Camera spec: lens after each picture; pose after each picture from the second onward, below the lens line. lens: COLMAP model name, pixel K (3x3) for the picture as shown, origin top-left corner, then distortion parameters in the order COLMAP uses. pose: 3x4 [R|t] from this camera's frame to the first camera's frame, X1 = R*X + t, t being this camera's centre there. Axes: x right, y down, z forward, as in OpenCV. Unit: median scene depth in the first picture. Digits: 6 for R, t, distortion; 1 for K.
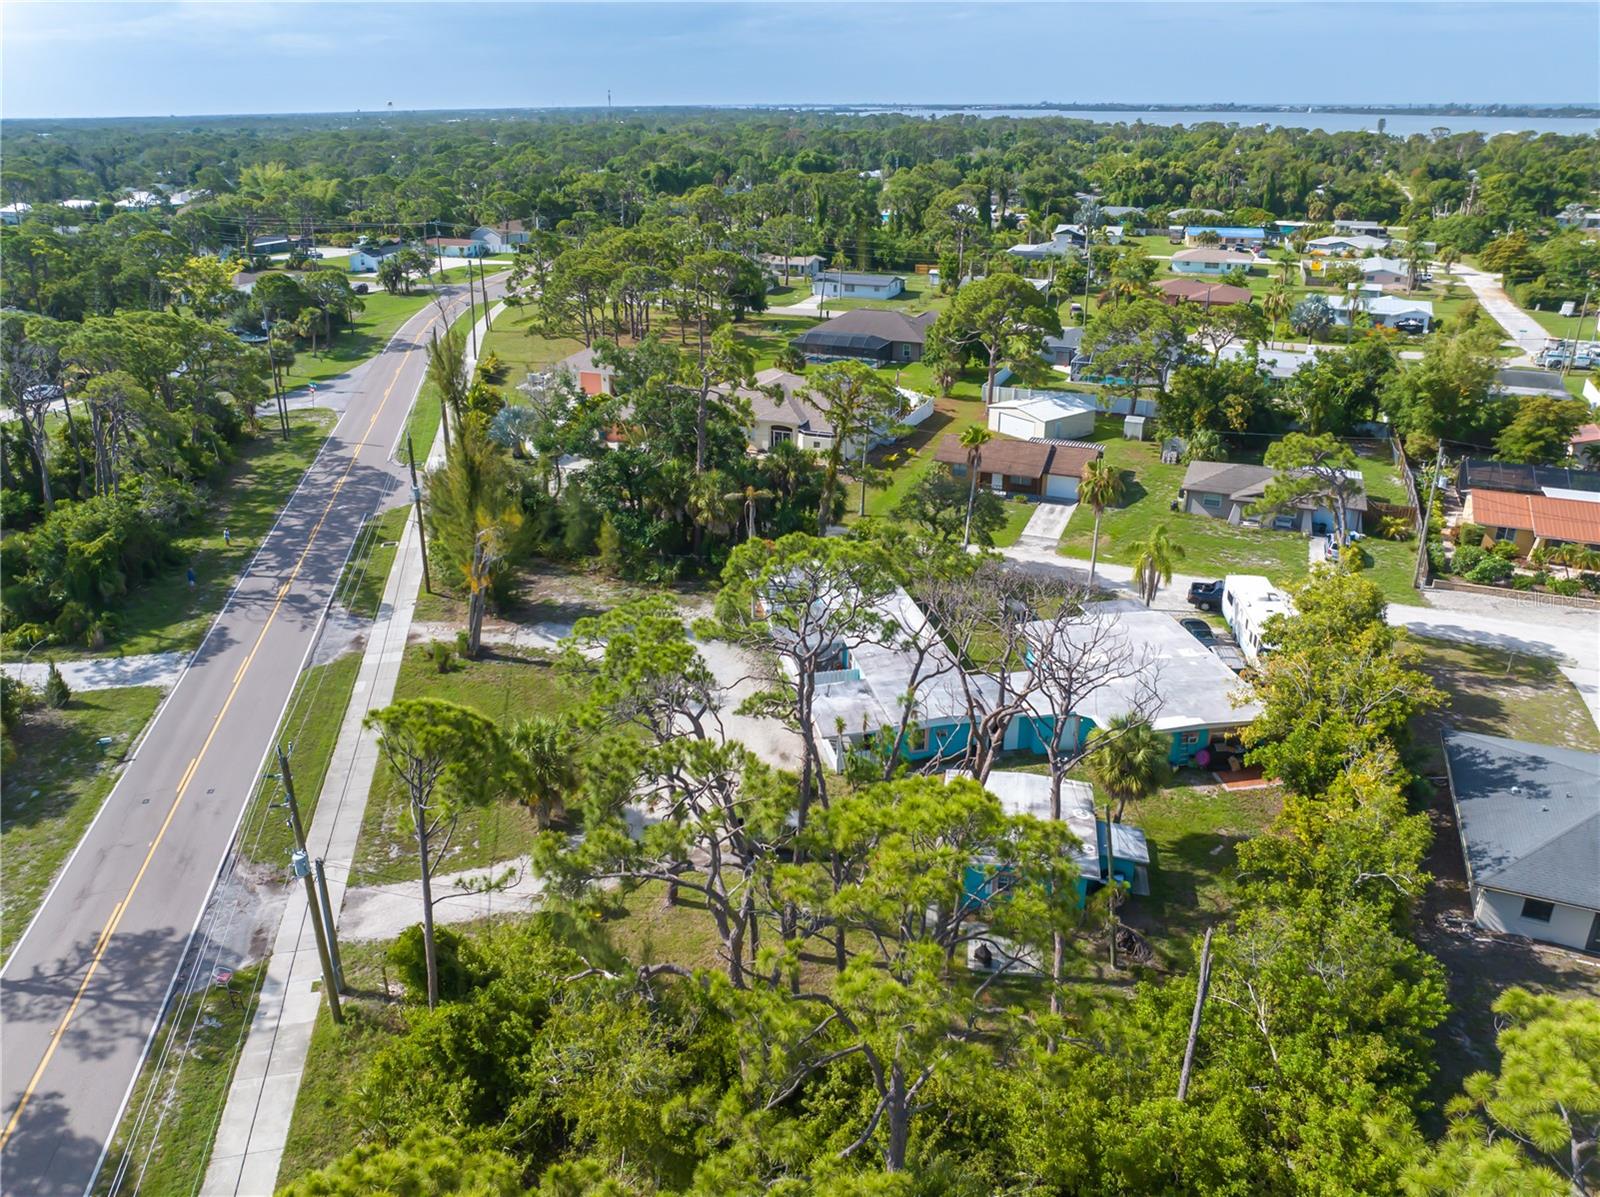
lens RADIAL K [[1121.2, 0, 768.1], [0, 1121.2, 594.5], [0, 0, 1]] dist [-0.035508, -0.000359]
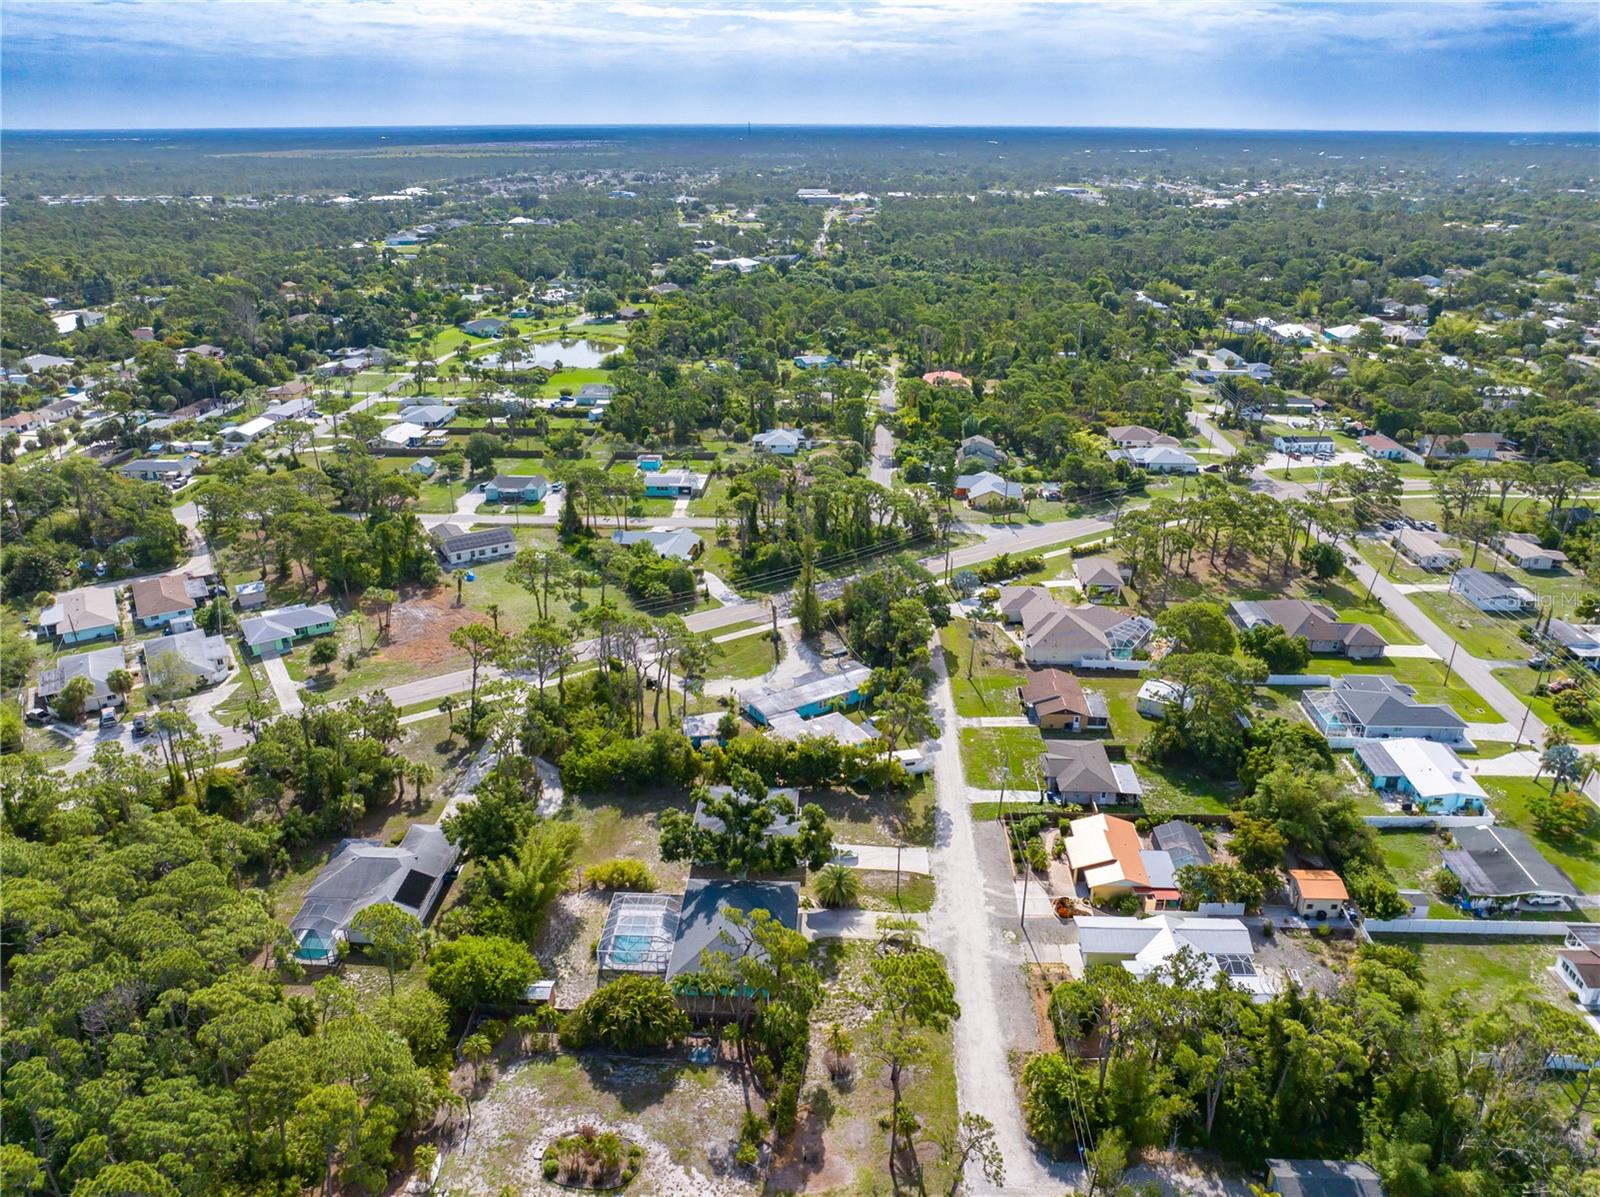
lens RADIAL K [[1120.9, 0, 808.2], [0, 1120.9, 591.3], [0, 0, 1]] dist [-0.036261, -0.008188]
pose [[0.365076, 0.371472, -0.853655, 1.858619], [-0.379727, 0.896620, 0.227774, -0.634807], [0.850016, 0.241001, 0.468393, -0.266551]]
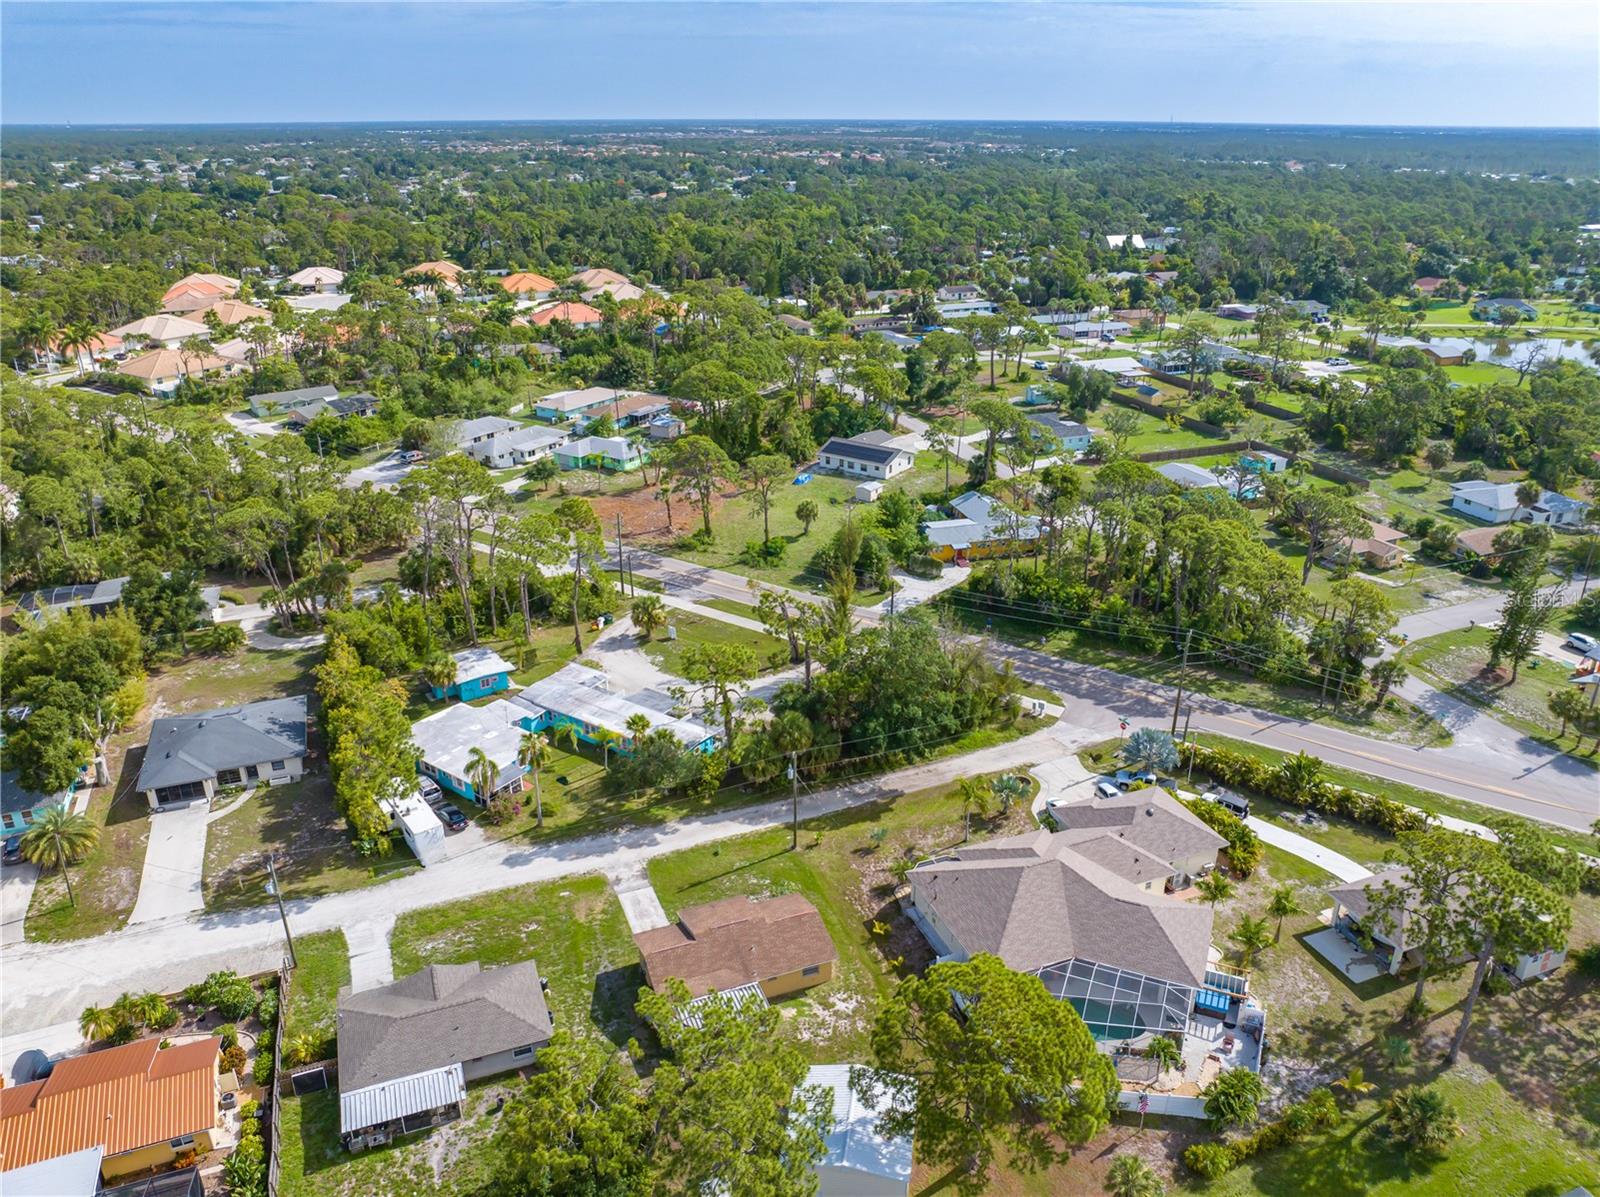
lens RADIAL K [[1129.4, 0, 804.2], [0, 1129.4, 594.9], [0, 0, 1]] dist [-0.032327, -0.005010]
pose [[-0.695251, 0.290856, -0.657288, 0.802164], [-0.286029, 0.726983, 0.624246, -1.031821], [0.659404, 0.622011, -0.422243, 1.473803]]
